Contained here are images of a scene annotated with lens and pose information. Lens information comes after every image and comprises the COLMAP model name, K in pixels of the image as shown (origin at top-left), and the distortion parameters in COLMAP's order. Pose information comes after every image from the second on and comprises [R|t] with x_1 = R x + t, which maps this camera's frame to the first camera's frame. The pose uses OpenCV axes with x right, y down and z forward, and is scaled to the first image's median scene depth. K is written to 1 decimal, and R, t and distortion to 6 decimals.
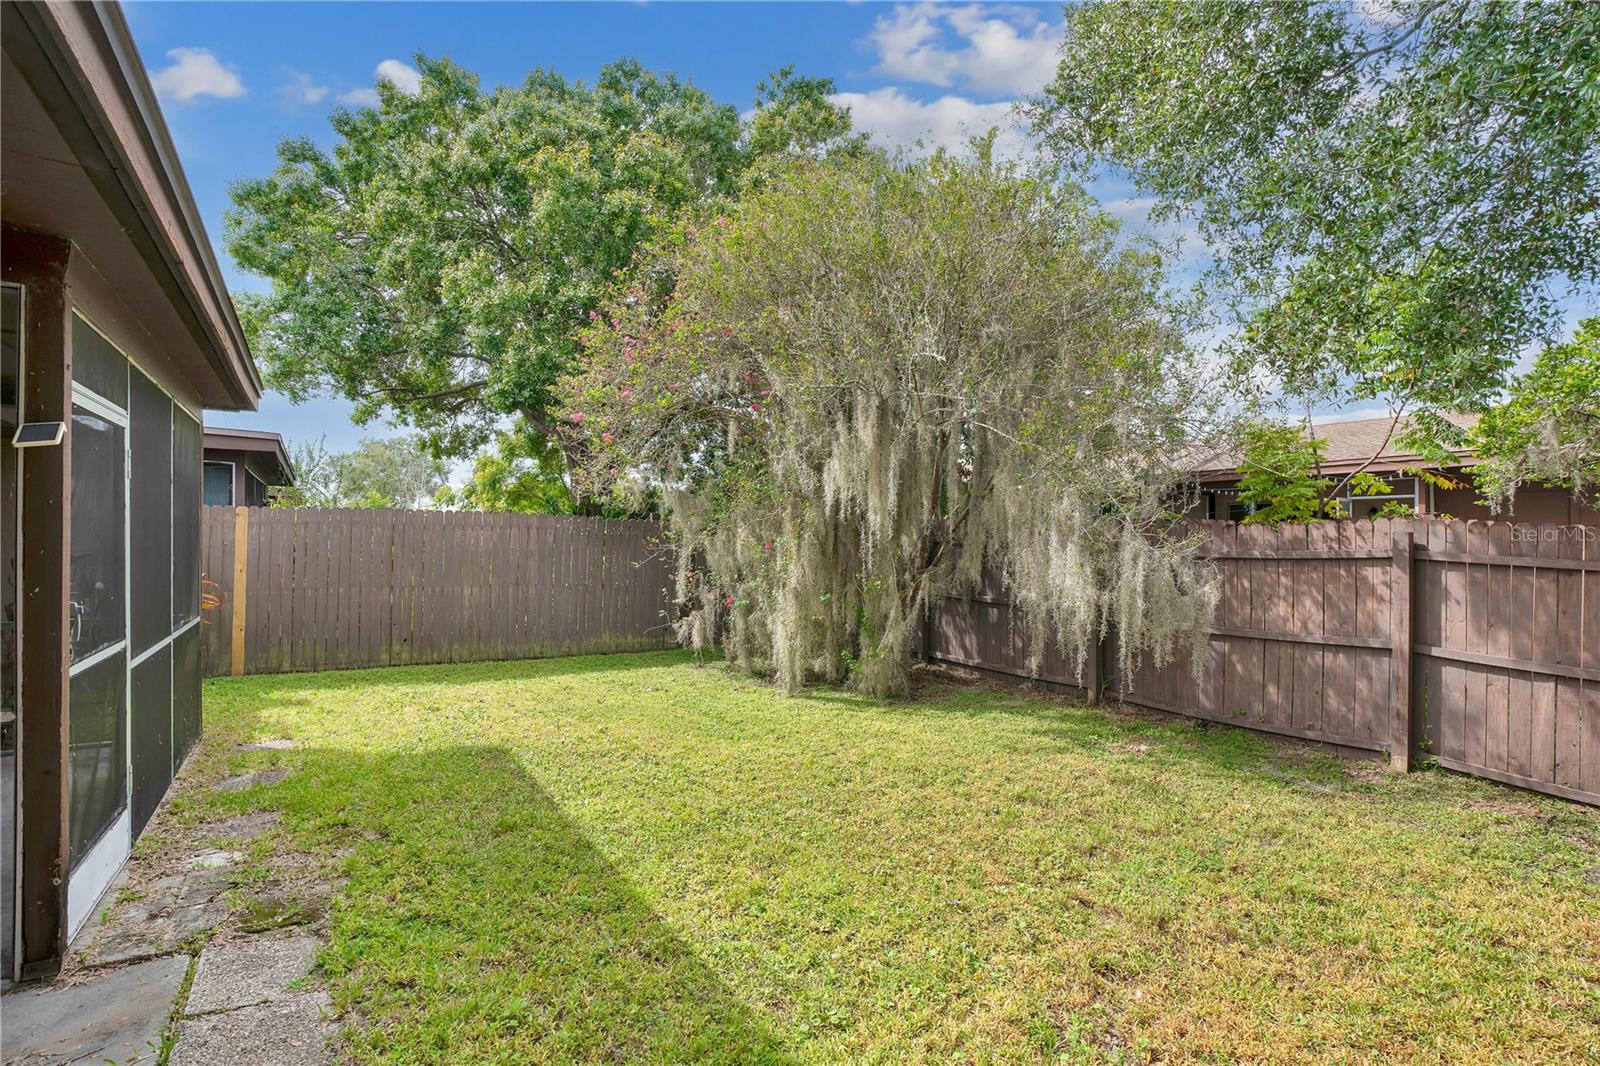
lens RADIAL K [[756.3, 0, 807.7], [0, 756.3, 546.7], [0, 0, 1]] dist [-0.067977, 0.029036]
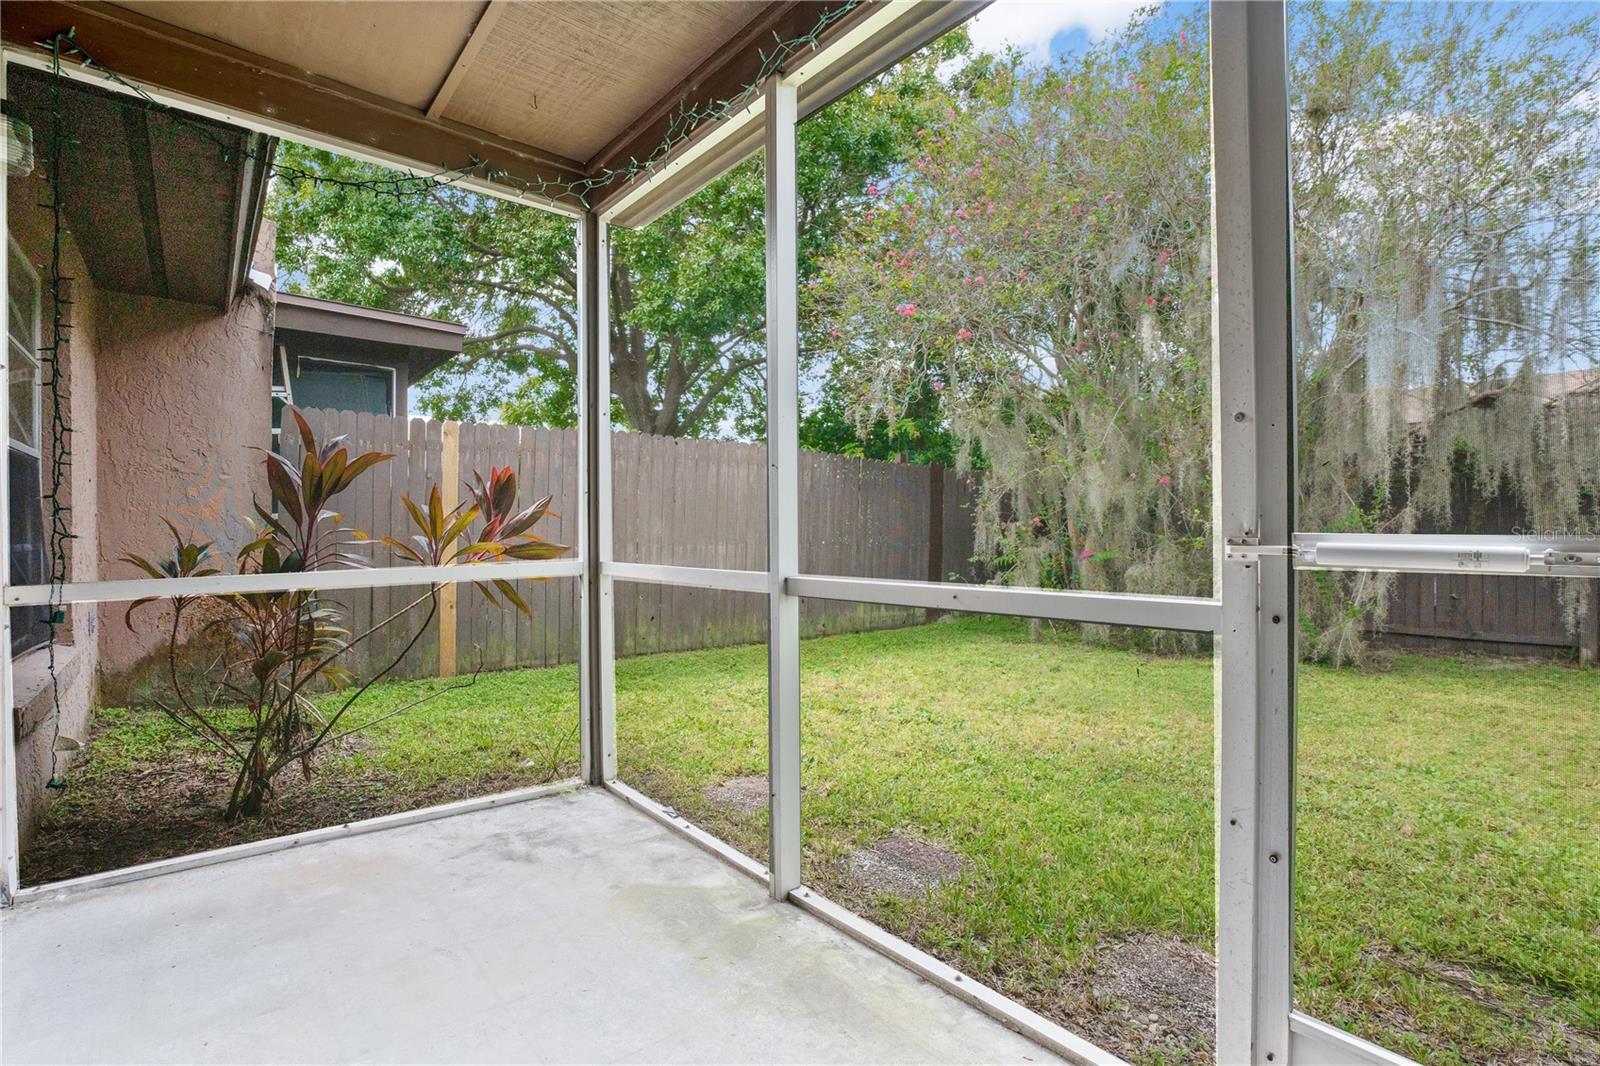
lens RADIAL K [[748.1, 0, 800.0], [0, 748.1, 533.0], [0, 0, 1]] dist [-0.030422, 0.000147]
pose [[0.993790, -0.013347, 0.110471, -0.472265], [0.014008, 0.999888, -0.005206, 0.048582], [-0.110389, 0.006721, 0.993866, 0.264001]]
